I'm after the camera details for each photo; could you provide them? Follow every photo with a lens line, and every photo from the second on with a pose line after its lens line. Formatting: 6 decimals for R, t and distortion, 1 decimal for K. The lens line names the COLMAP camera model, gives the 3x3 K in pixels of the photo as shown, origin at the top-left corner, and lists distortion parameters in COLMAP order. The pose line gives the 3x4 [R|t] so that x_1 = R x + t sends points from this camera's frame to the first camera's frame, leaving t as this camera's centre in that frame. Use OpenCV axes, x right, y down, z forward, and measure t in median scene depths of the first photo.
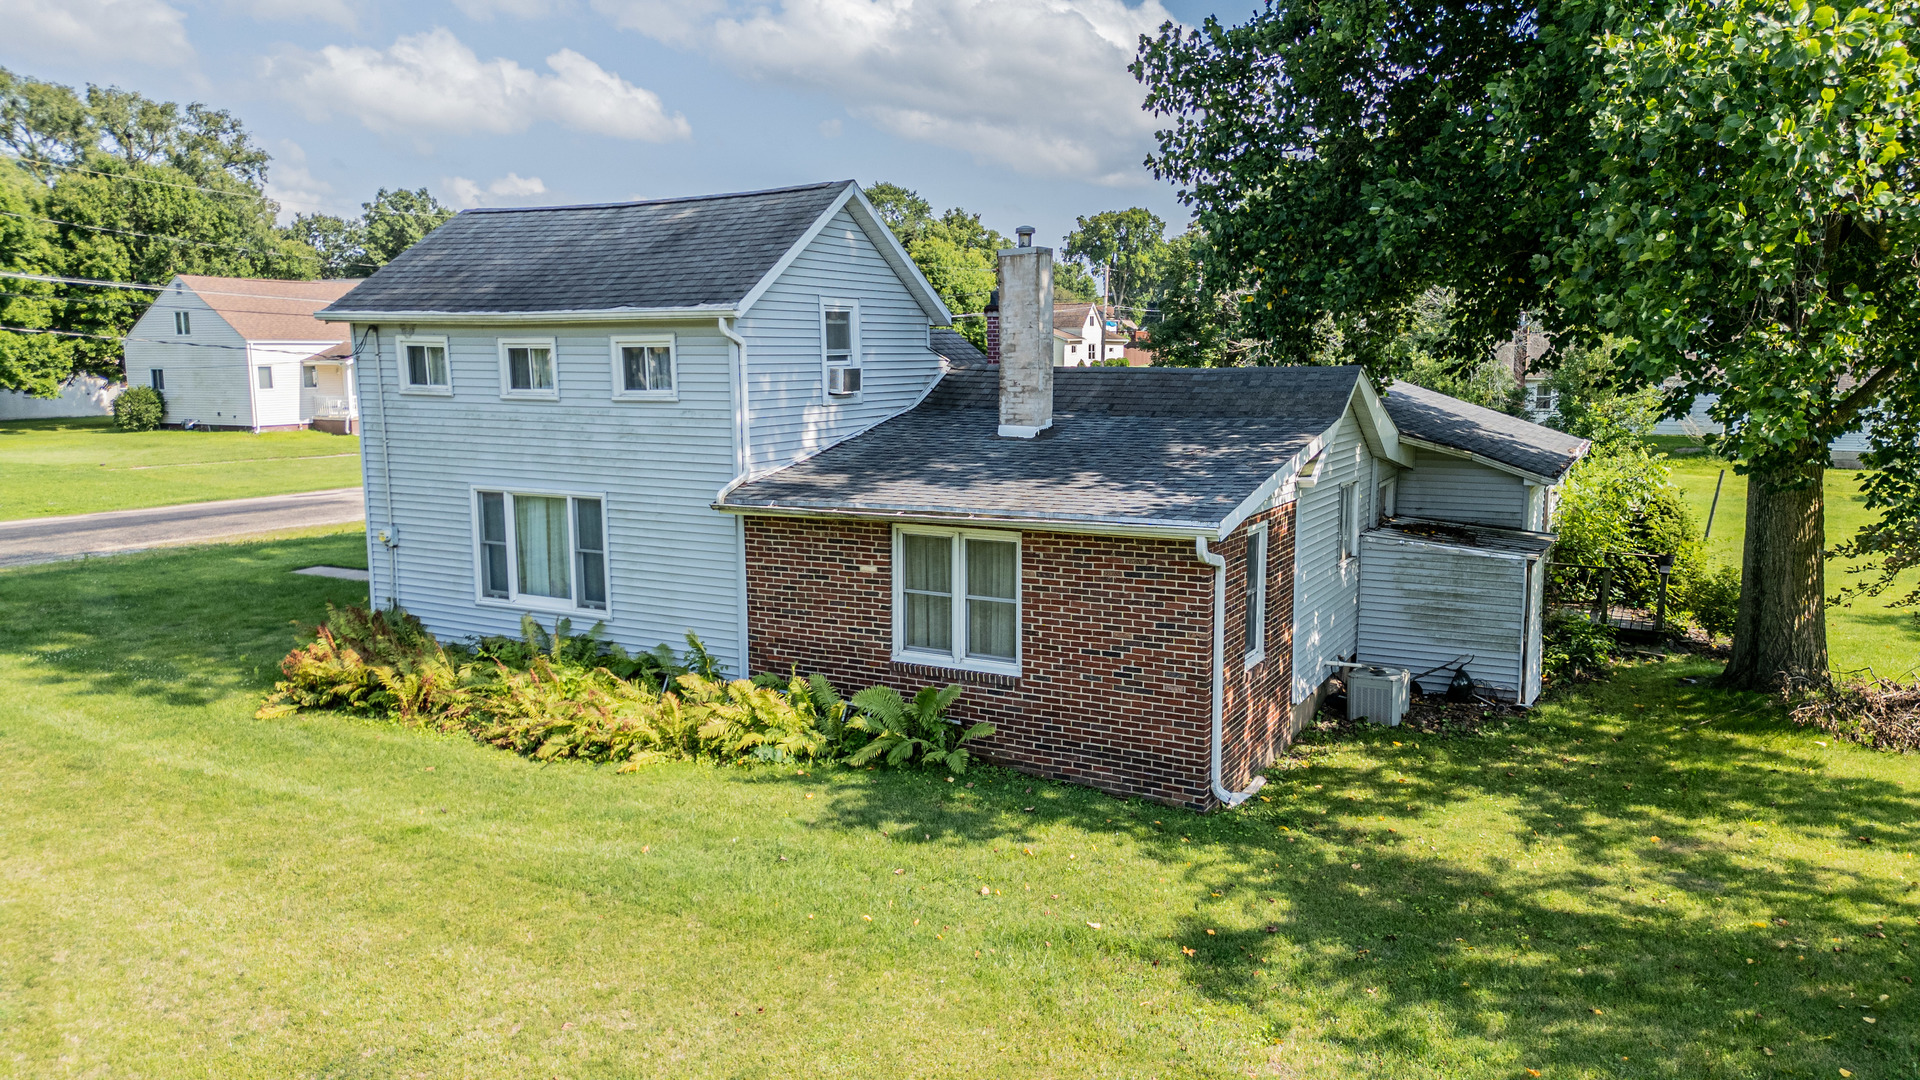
lens RADIAL K [[1352.9, 0, 960.0], [0, 1352.9, 540.0], [0, 0, 1]] dist [0.070021, -0.077177]
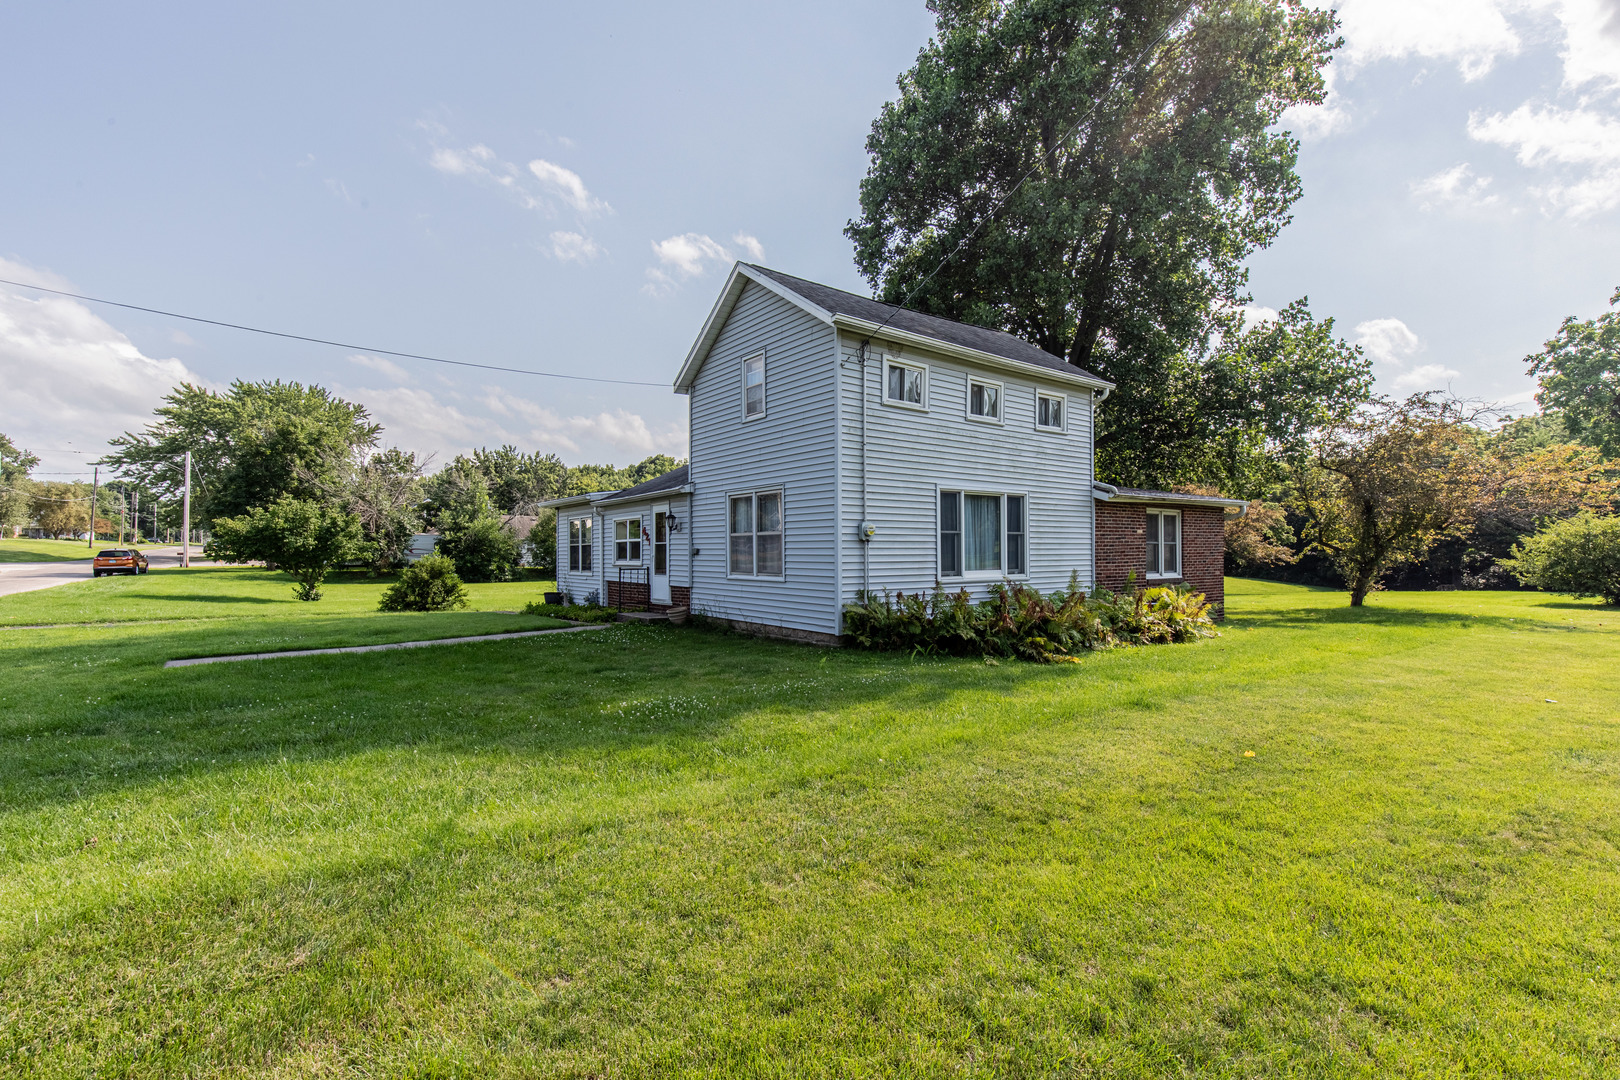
lens RADIAL K [[736.2, 0, 810.0], [0, 736.2, 540.0], [0, 0, 1]] dist [-0.001288, -0.000302]
pose [[0.393334, 0.015455, 0.919266, -1.065001], [0.129078, 0.989028, -0.071857, 0.042630], [-0.910290, 0.146920, 0.387023, 0.899734]]
